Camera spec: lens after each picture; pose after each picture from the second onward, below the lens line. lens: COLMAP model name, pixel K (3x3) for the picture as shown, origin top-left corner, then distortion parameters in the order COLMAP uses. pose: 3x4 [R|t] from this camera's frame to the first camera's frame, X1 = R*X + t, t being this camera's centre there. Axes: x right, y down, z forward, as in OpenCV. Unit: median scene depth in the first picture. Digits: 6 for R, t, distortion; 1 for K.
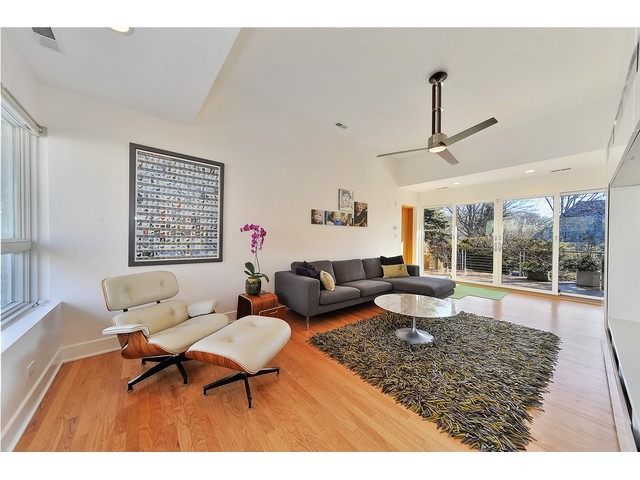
lens RADIAL K [[221.9, 0, 319.4], [0, 221.9, 239.6], [0, 0, 1]] dist [0.003172, 0.000877]
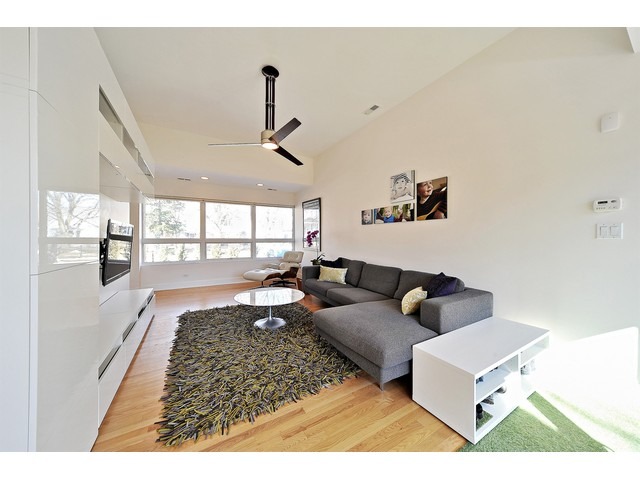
lens RADIAL K [[221.9, 0, 319.4], [0, 221.9, 239.7], [0, 0, 1]] dist [0.003172, 0.000877]
pose [[-0.174409, 0.003298, -0.984668, 0.911699], [-0.012330, 0.999909, 0.005533, -0.003384], [0.984596, 0.013106, -0.174352, 0.873510]]
